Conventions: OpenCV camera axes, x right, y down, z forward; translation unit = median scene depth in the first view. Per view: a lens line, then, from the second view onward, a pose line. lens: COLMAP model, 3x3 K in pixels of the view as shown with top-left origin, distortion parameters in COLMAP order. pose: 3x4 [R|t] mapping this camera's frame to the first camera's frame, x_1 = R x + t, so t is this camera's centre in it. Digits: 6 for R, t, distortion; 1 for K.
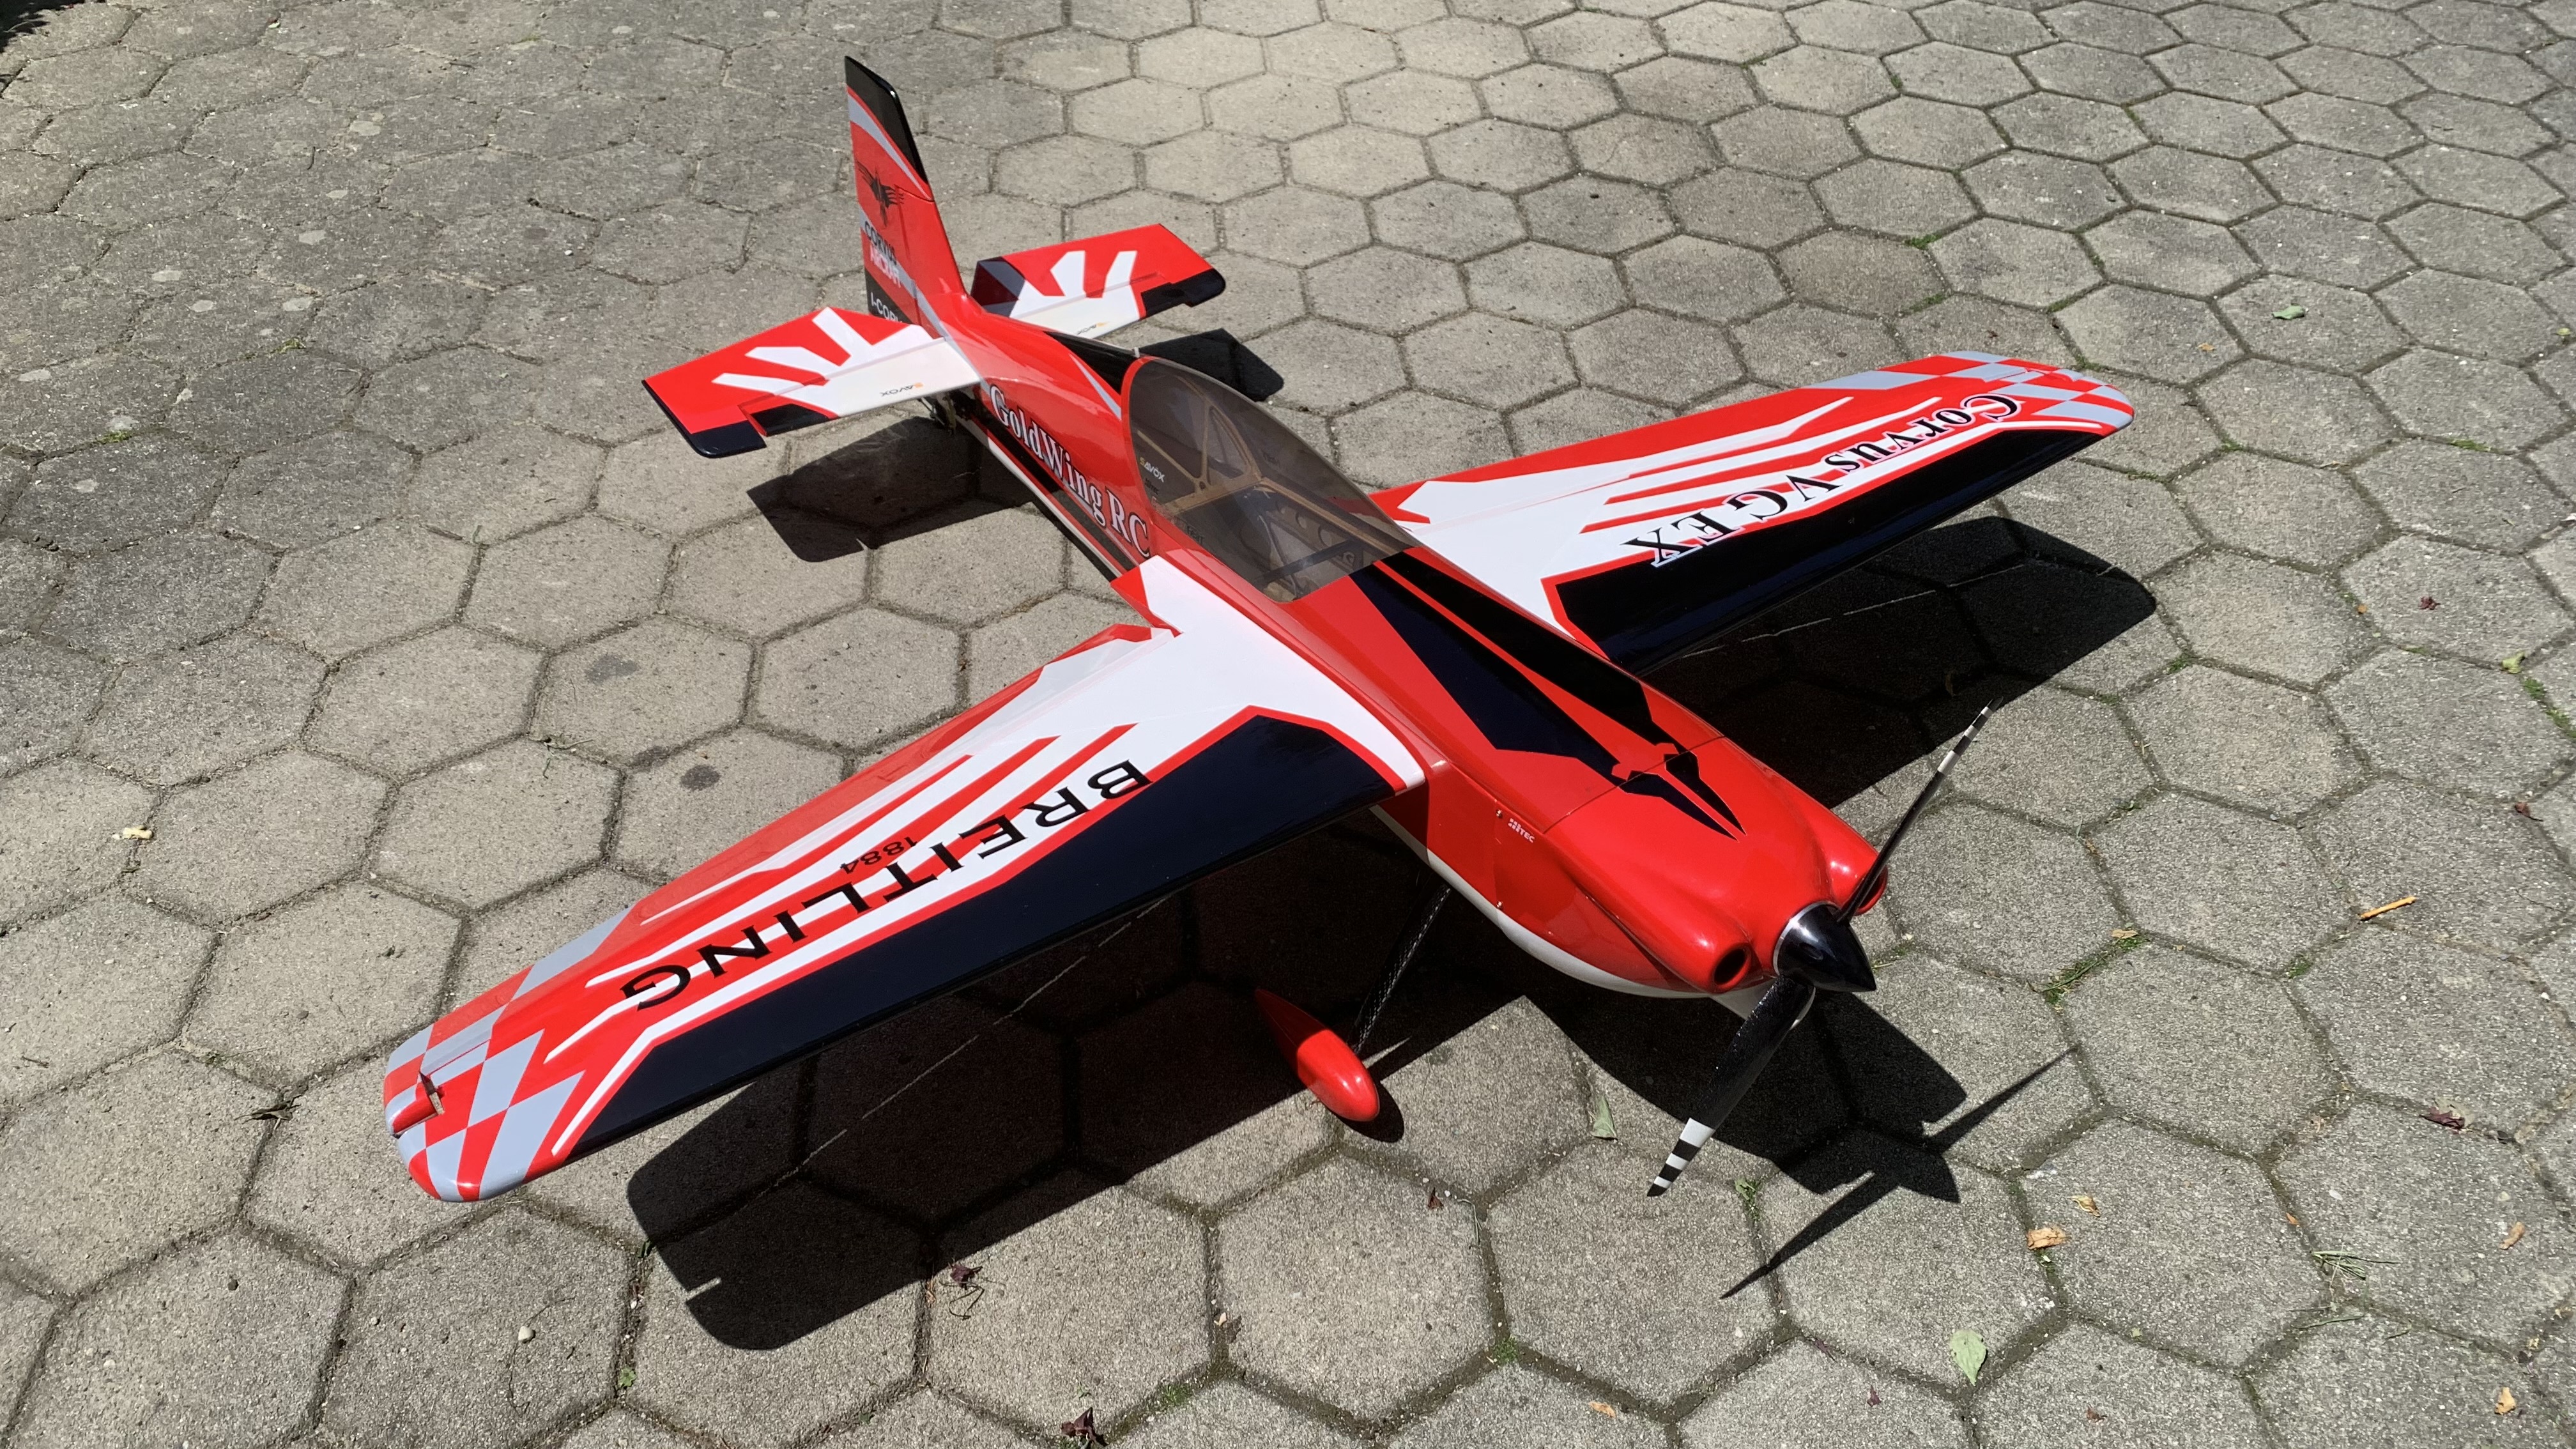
lens RADIAL K [[1756.1, 0, 1288.0], [0, 1756.1, 724.5], [0, 0, 1]] dist [0.098421, -0.216278]
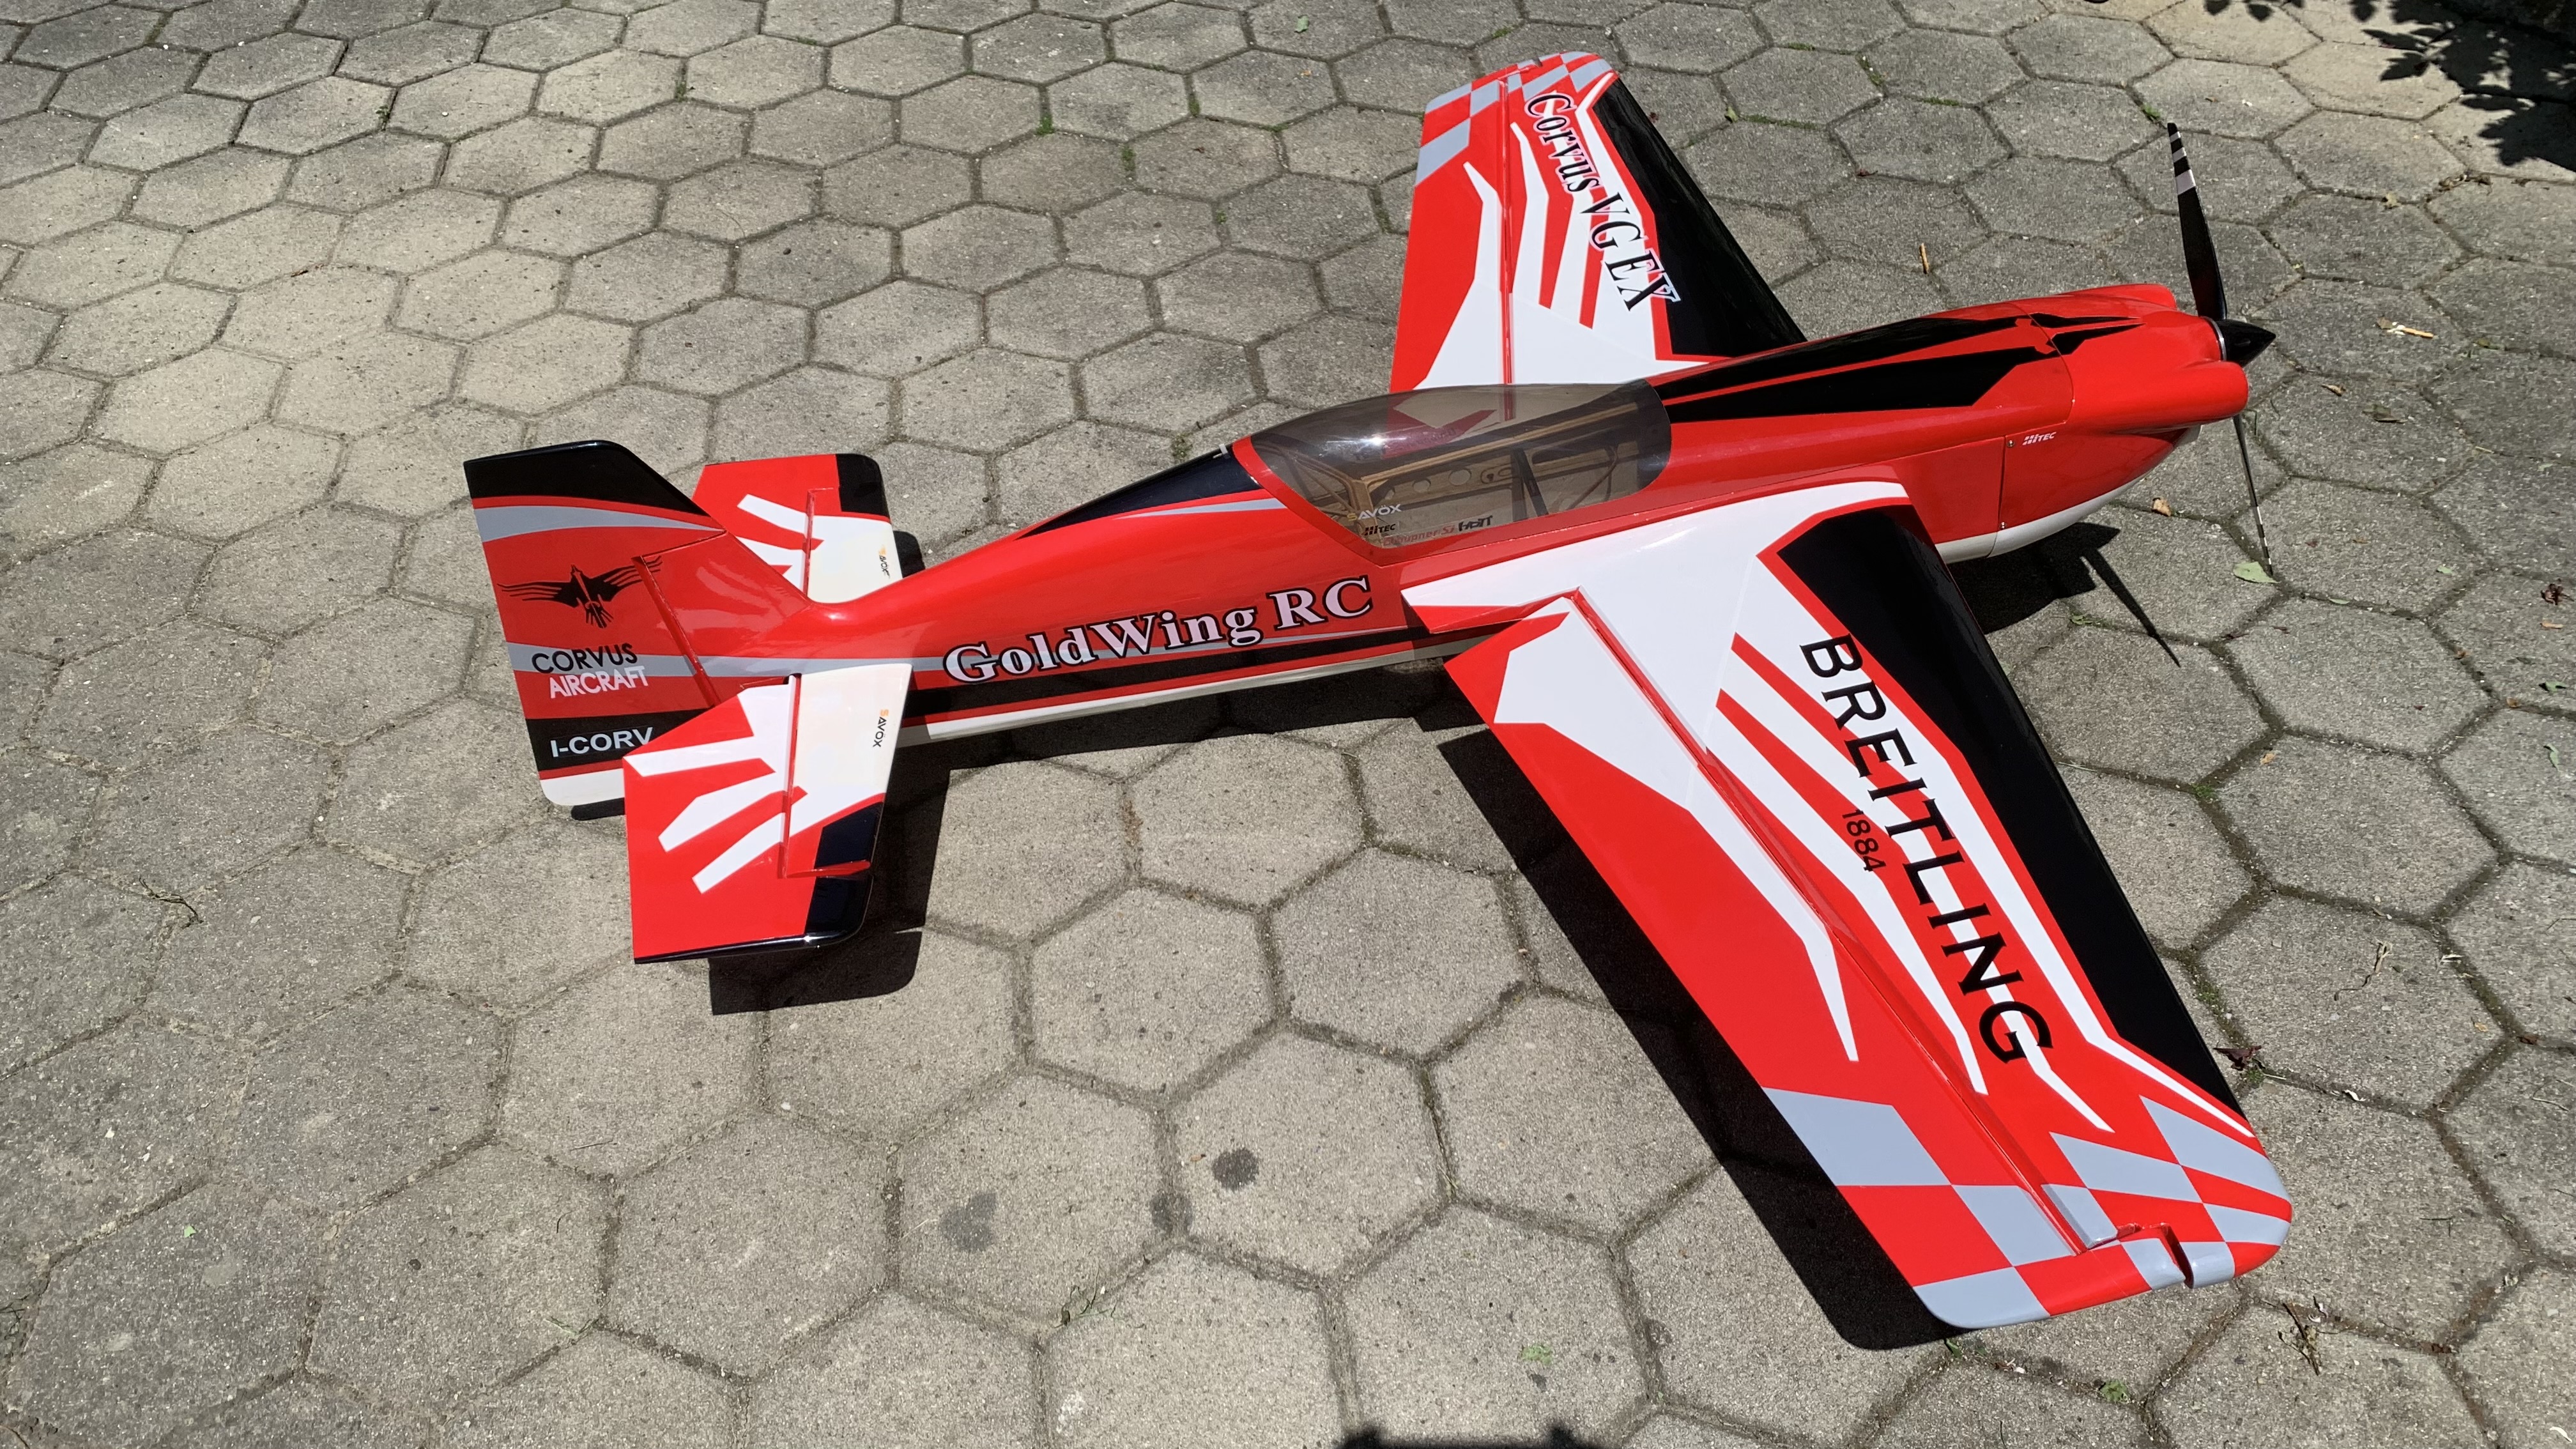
lens RADIAL K [[1786.9, 0, 1288.0], [0, 1786.9, 724.5], [0, 0, 1]] dist [0.007489, 0.000856]
pose [[0.483124, -0.646281, 0.590688, -0.732491], [0.646948, 0.718088, 0.256532, -0.337981], [-0.589957, 0.258208, 0.765036, 0.340050]]
